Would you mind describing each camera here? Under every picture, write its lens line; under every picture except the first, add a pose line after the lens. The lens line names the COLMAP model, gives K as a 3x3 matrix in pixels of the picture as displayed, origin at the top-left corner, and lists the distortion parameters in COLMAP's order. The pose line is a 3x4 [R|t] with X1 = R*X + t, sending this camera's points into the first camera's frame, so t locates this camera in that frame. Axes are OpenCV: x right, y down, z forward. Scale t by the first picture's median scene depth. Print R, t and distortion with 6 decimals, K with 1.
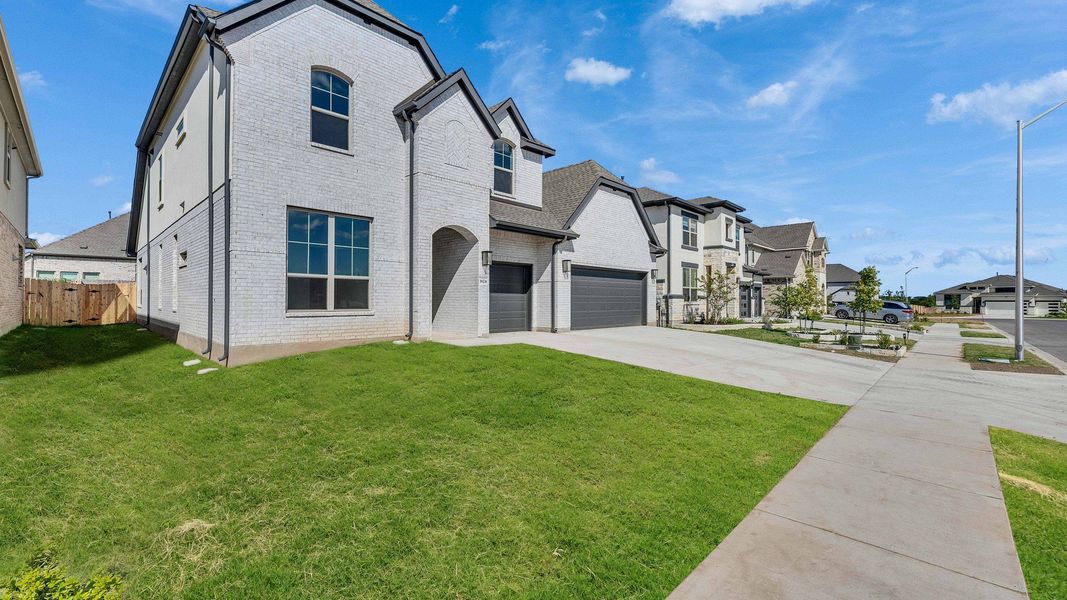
lens RADIAL K [[437.5, 0, 535.6], [0, 437.5, 295.7], [0, 0, 1]] dist [-0.000436, -0.000006]
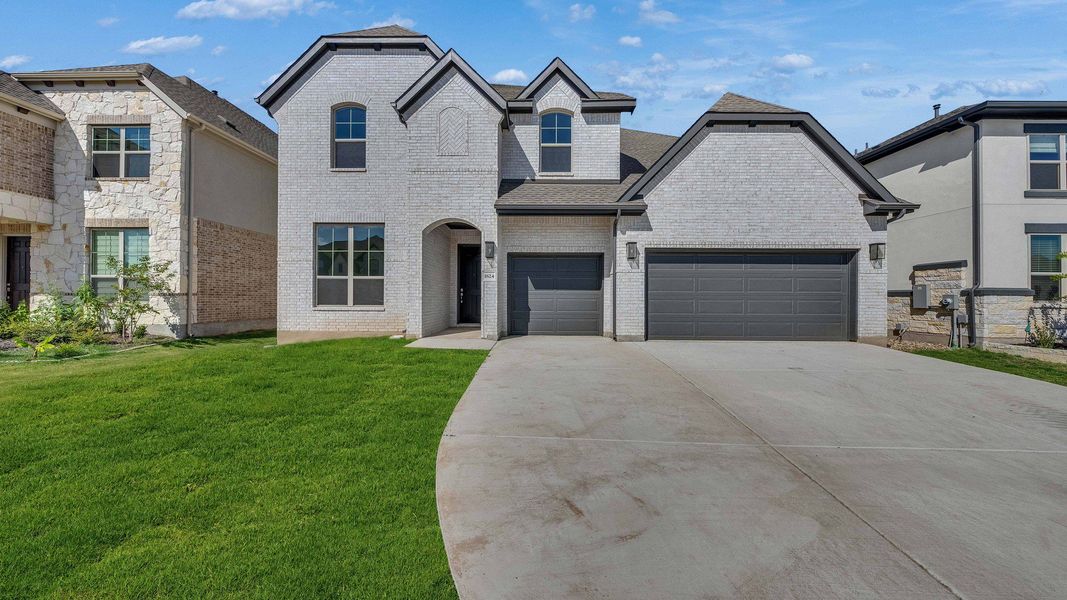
lens RADIAL K [[367.1, 0, 532.0], [0, 367.1, 299.0], [0, 0, 1]] dist [-0.005226, 0.000120]
pose [[0.683245, -0.001735, -0.730187, 0.406502], [0.005561, 0.999981, 0.002828, 0.009825], [0.730168, -0.005992, 0.683241, 0.461486]]
